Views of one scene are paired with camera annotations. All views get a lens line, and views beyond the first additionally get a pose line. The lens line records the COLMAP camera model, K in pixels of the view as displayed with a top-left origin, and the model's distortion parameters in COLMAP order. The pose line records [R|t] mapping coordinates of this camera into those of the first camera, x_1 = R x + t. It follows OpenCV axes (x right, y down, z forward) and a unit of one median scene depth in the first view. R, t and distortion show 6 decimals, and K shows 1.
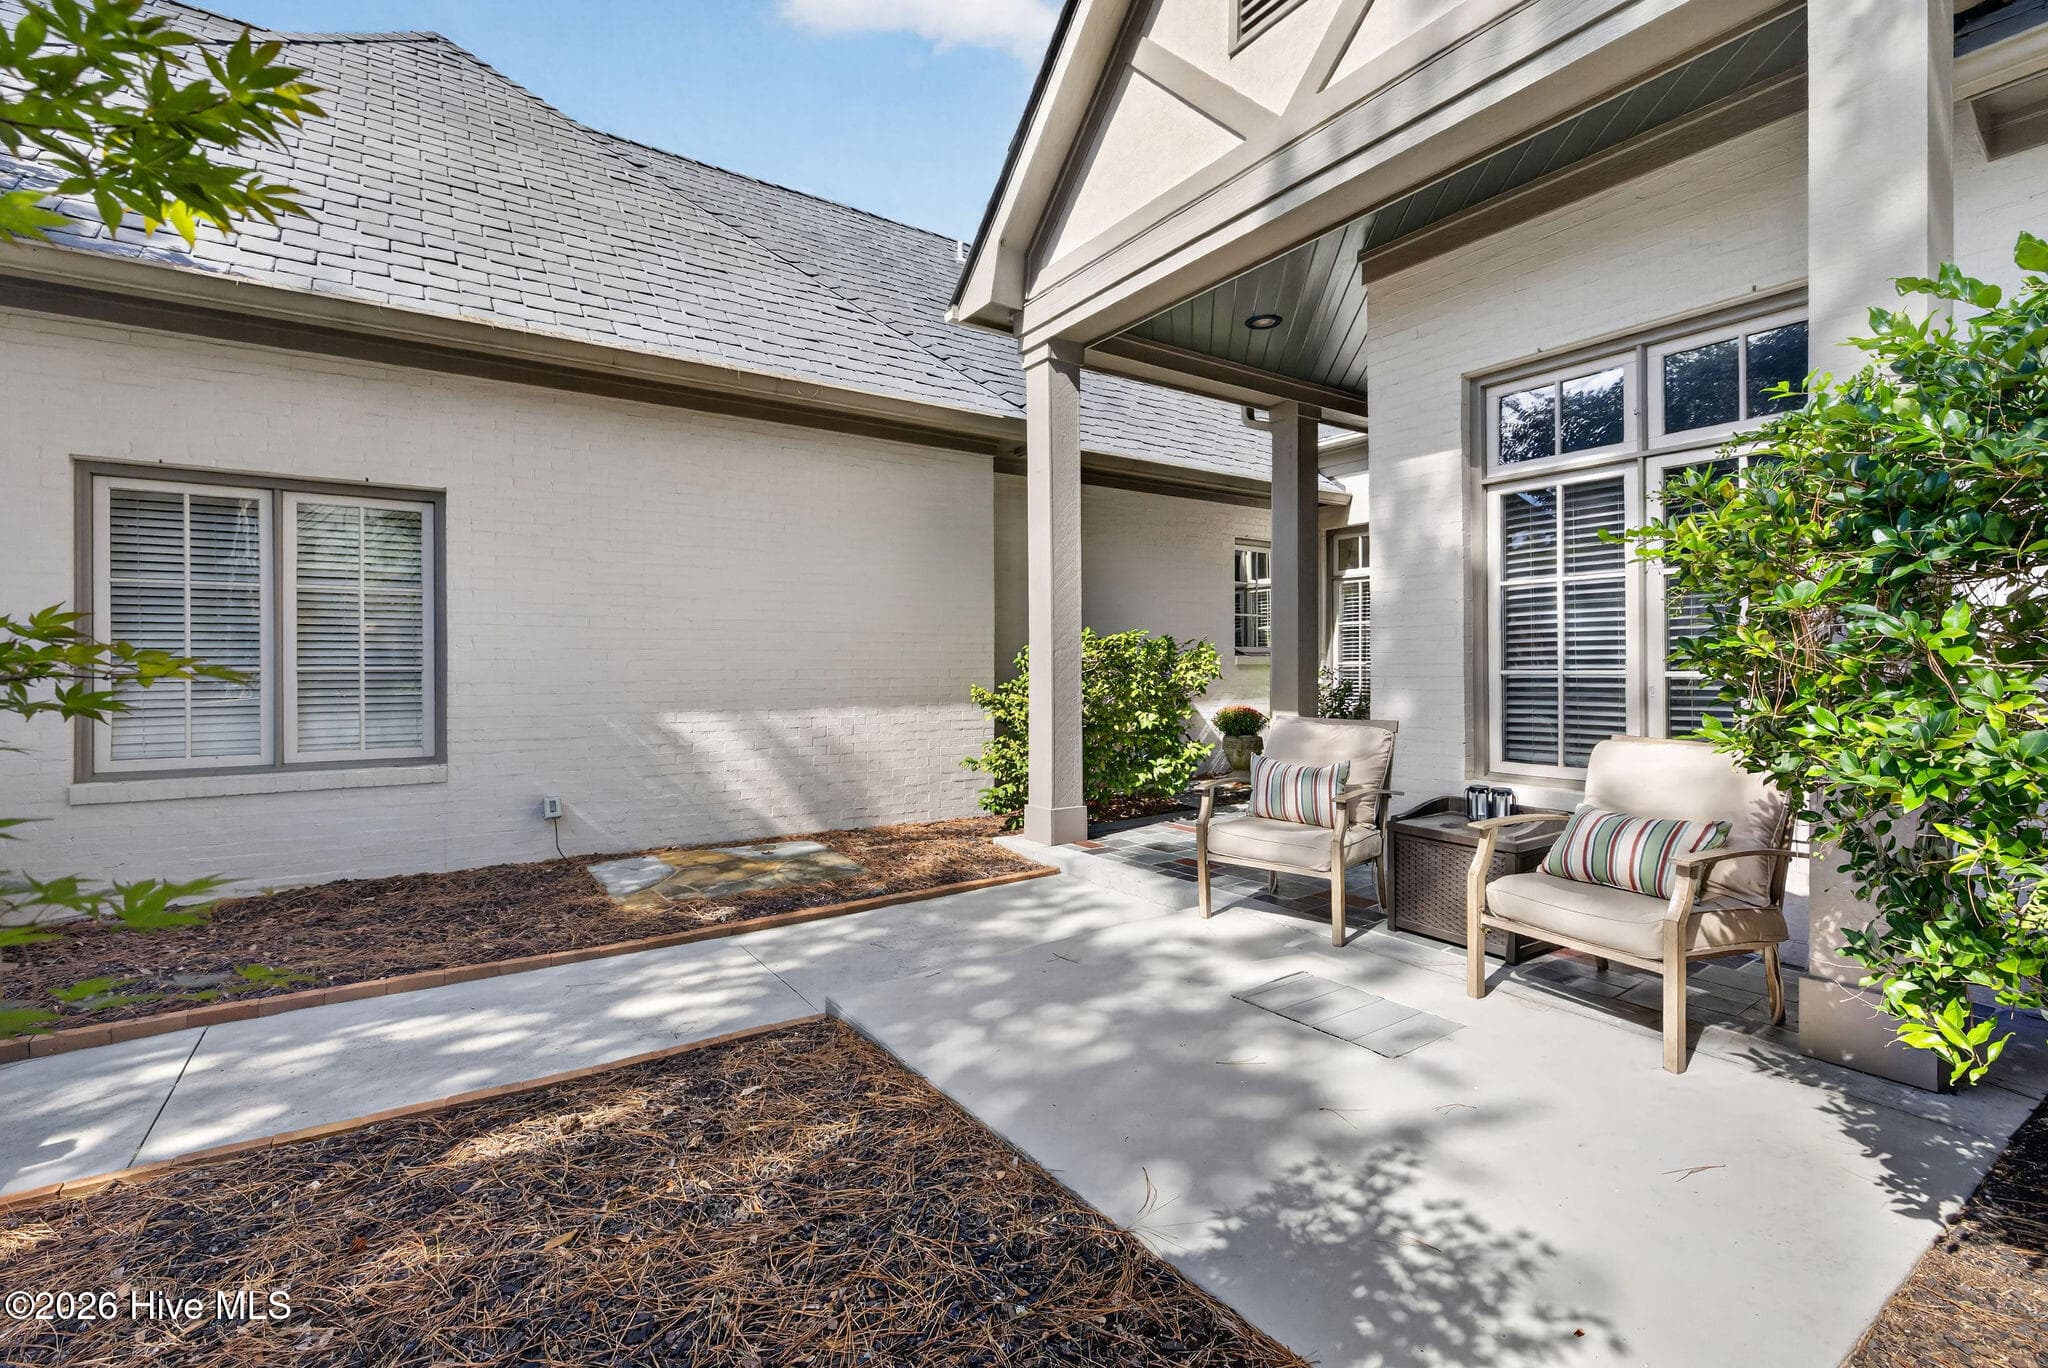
lens RADIAL K [[913.9, 0, 1042.1], [0, 913.9, 665.3], [0, 0, 1]] dist [0.005810, 0.000297]
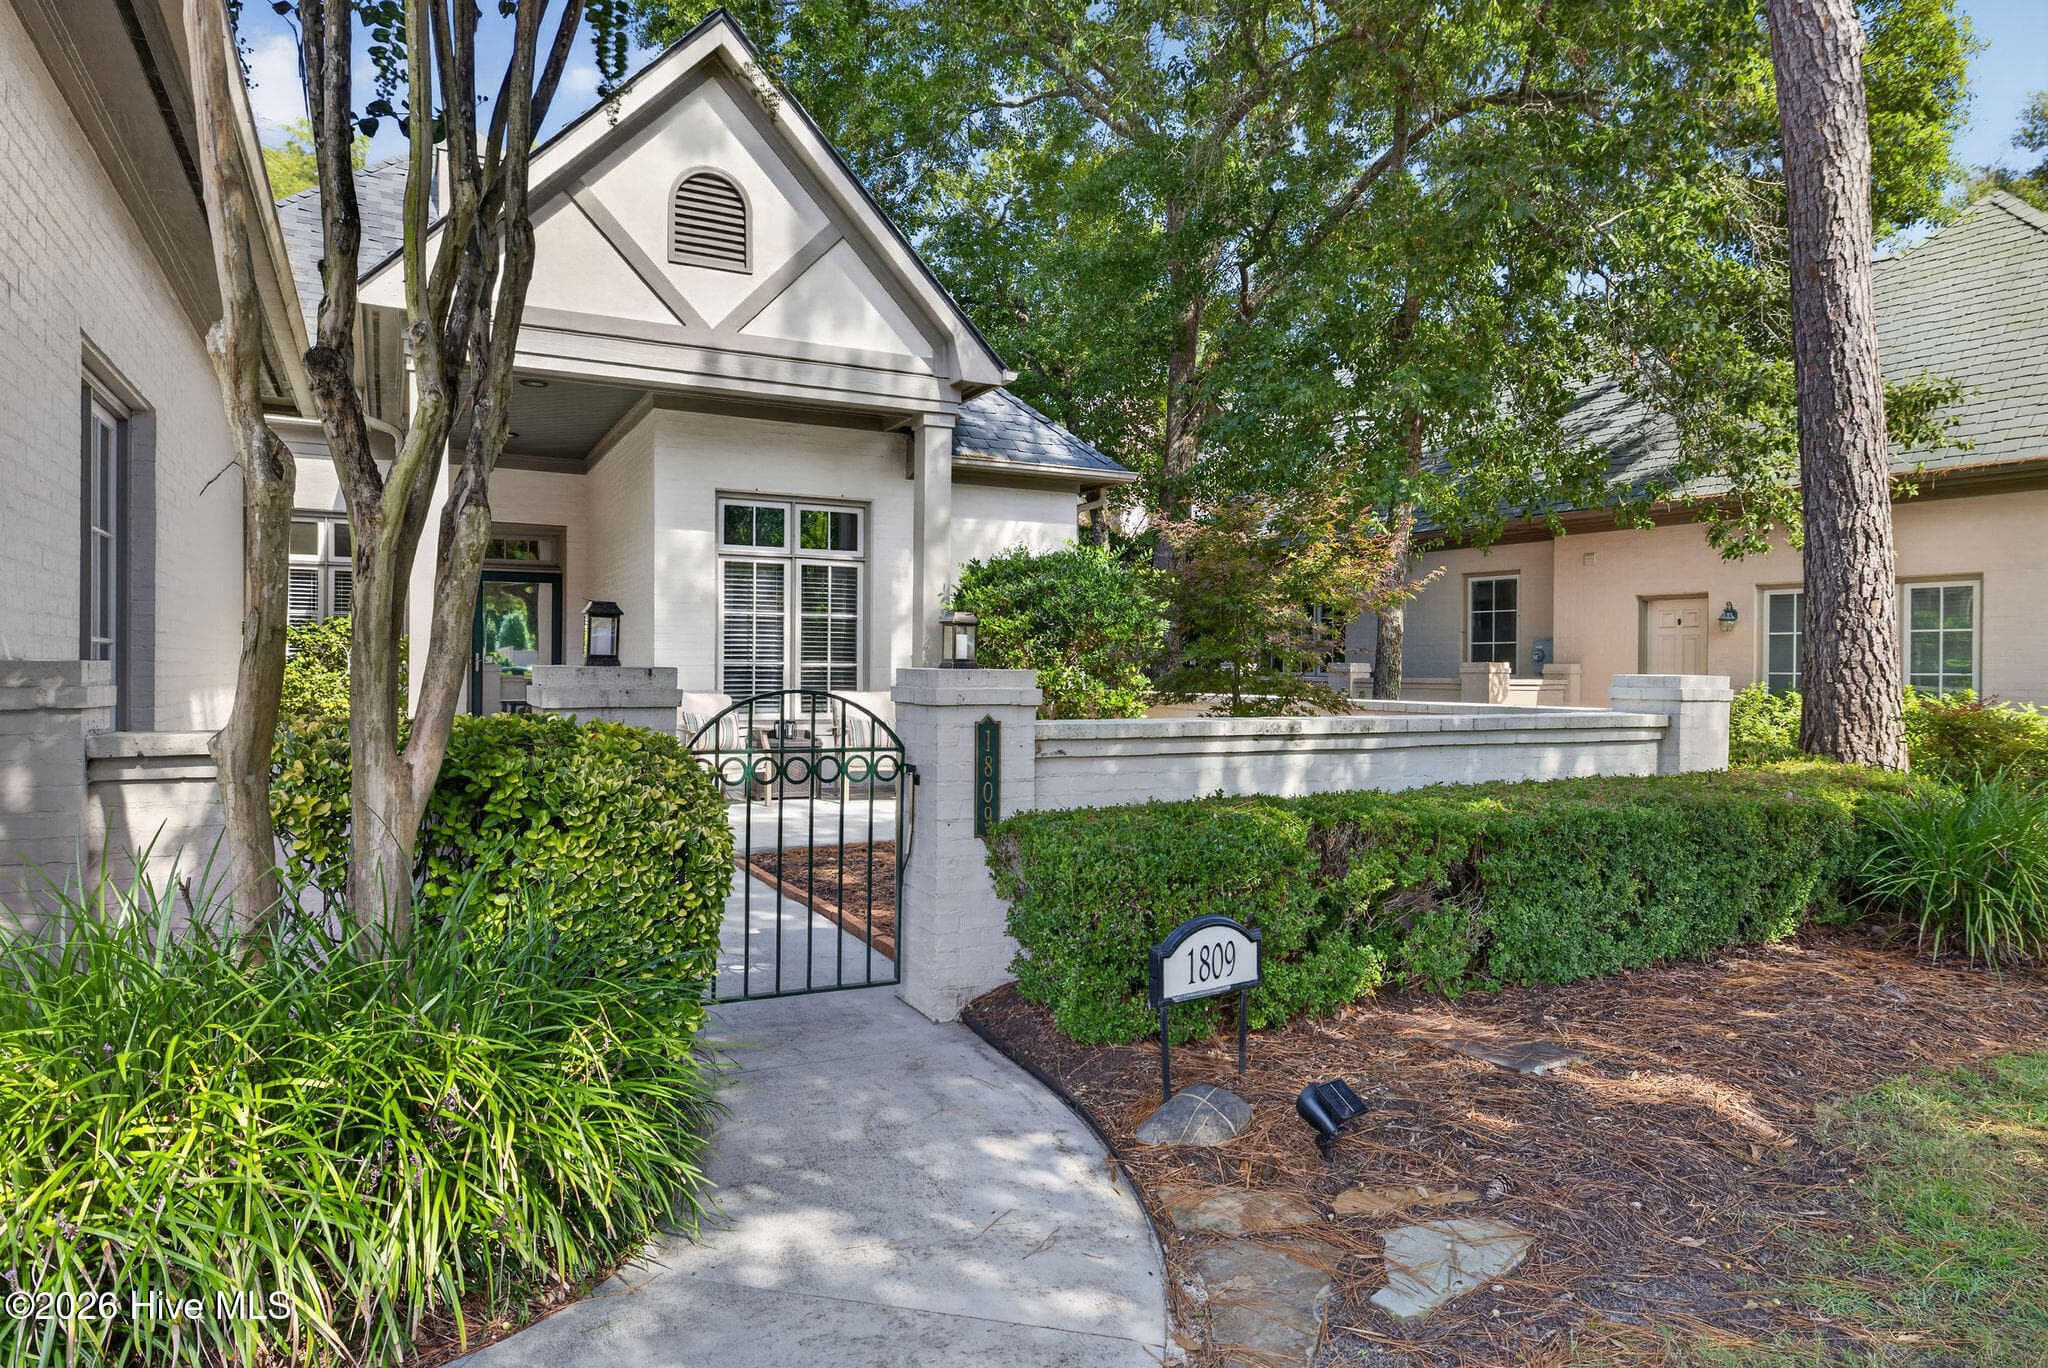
lens RADIAL K [[1278.1, 0, 1035.5], [0, 1278.1, 665.6], [0, 0, 1]] dist [-0.007241, -0.001976]
pose [[0.108698, 0.009662, 0.994028, -1.962561], [-0.007700, 0.999931, -0.008877, 0.030041], [-0.994045, -0.006689, 0.108765, 0.157973]]
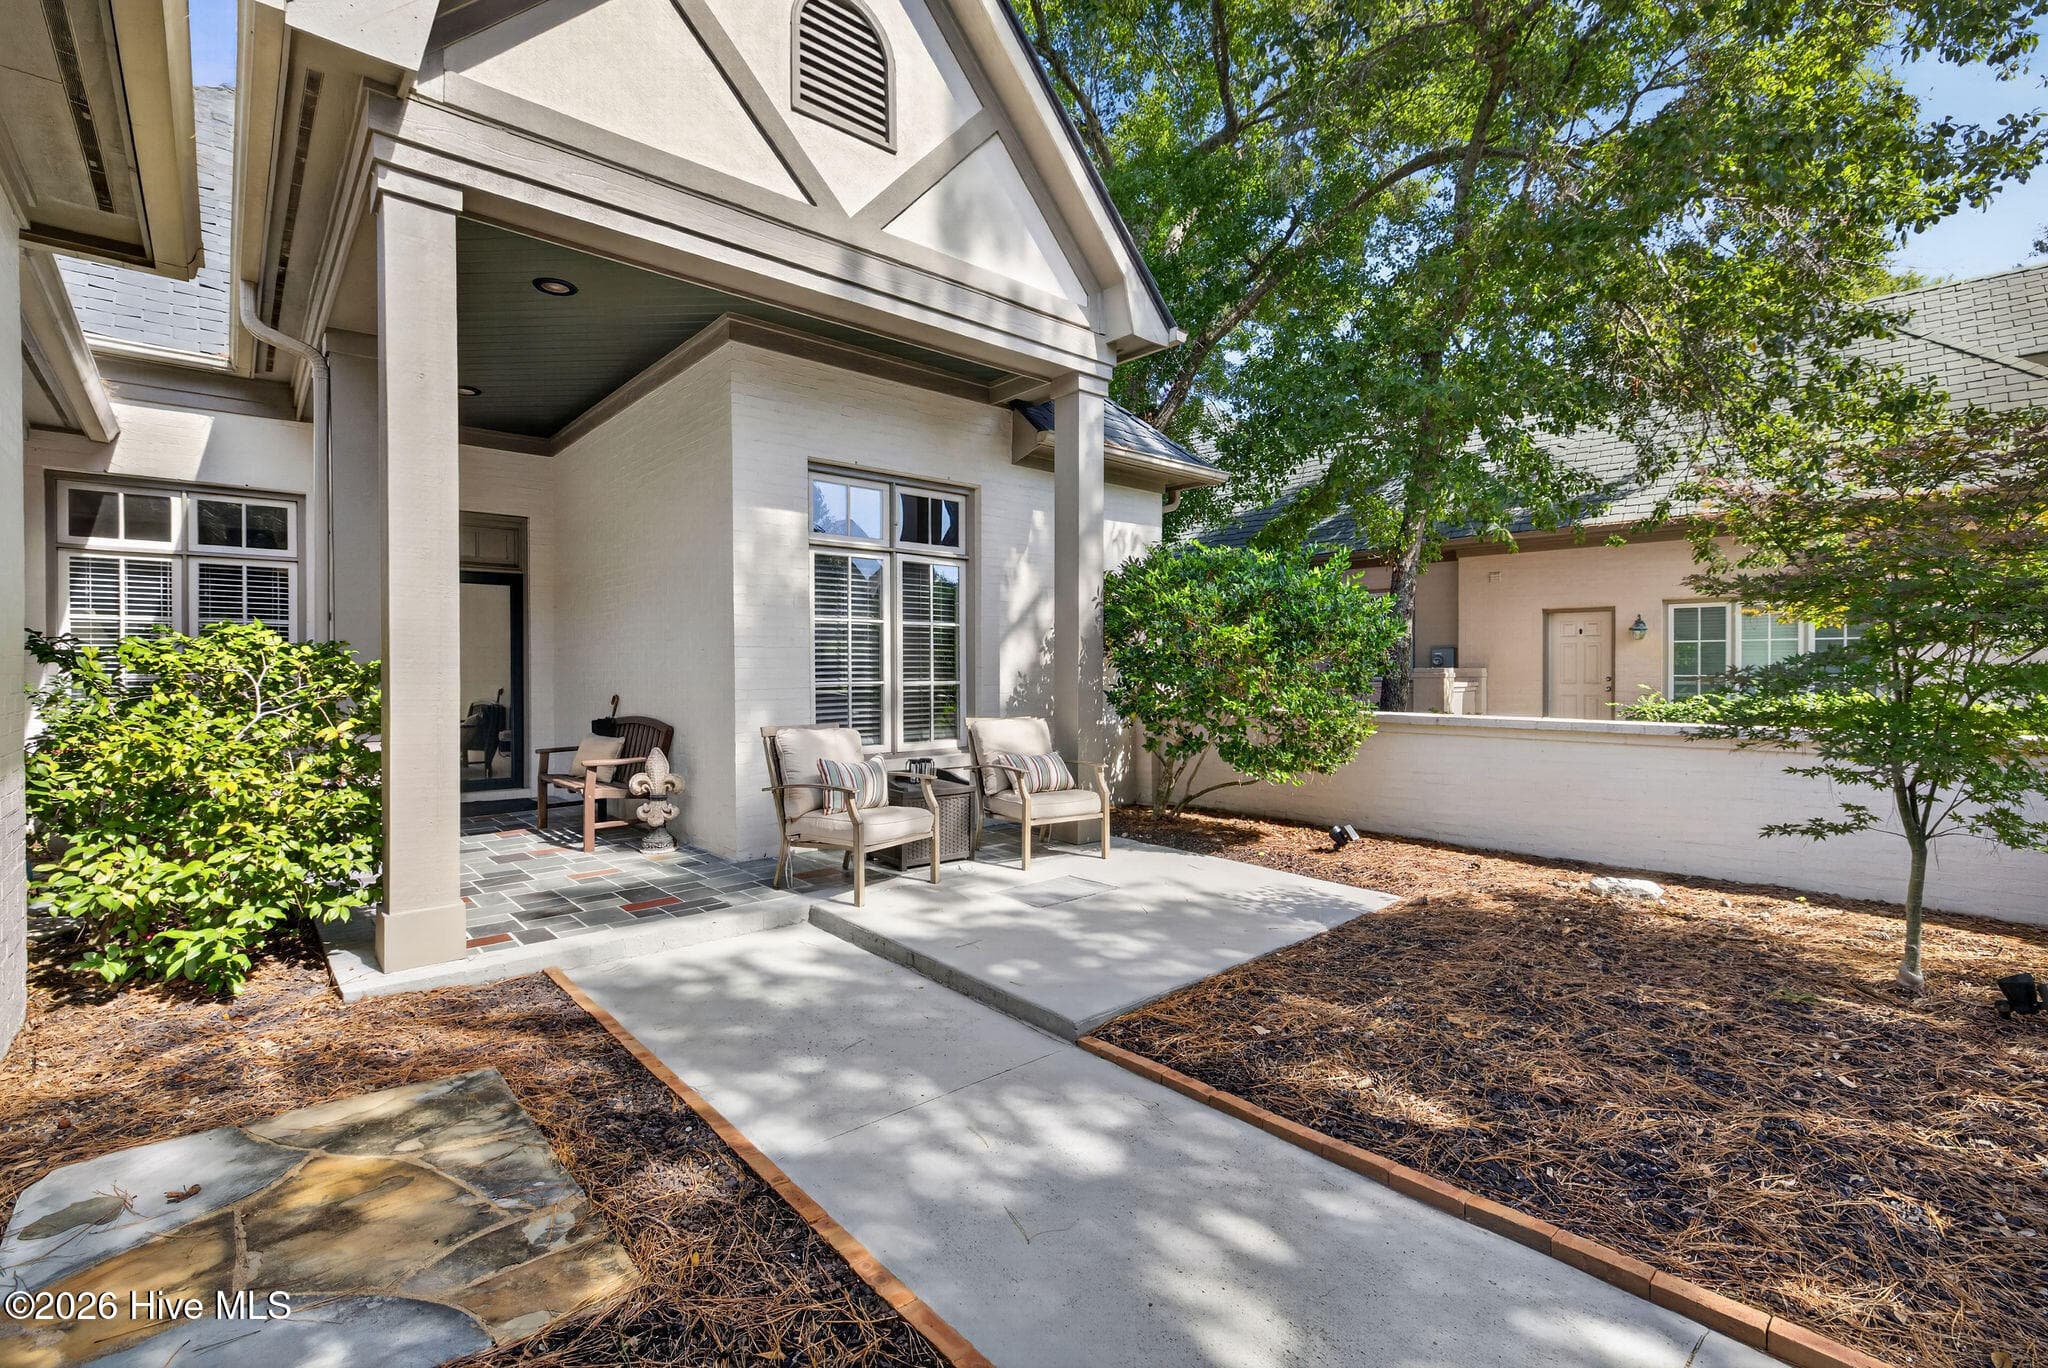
lens RADIAL K [[913.9, 0, 1036.2], [0, 913.9, 674.9], [0, 0, 1]] dist [0.005810, 0.000297]
pose [[-0.143803, -0.004368, 0.989597, -0.940090], [0.002237, 0.999986, 0.004739, -0.014136], [-0.989604, 0.002895, -0.143791, 0.927627]]
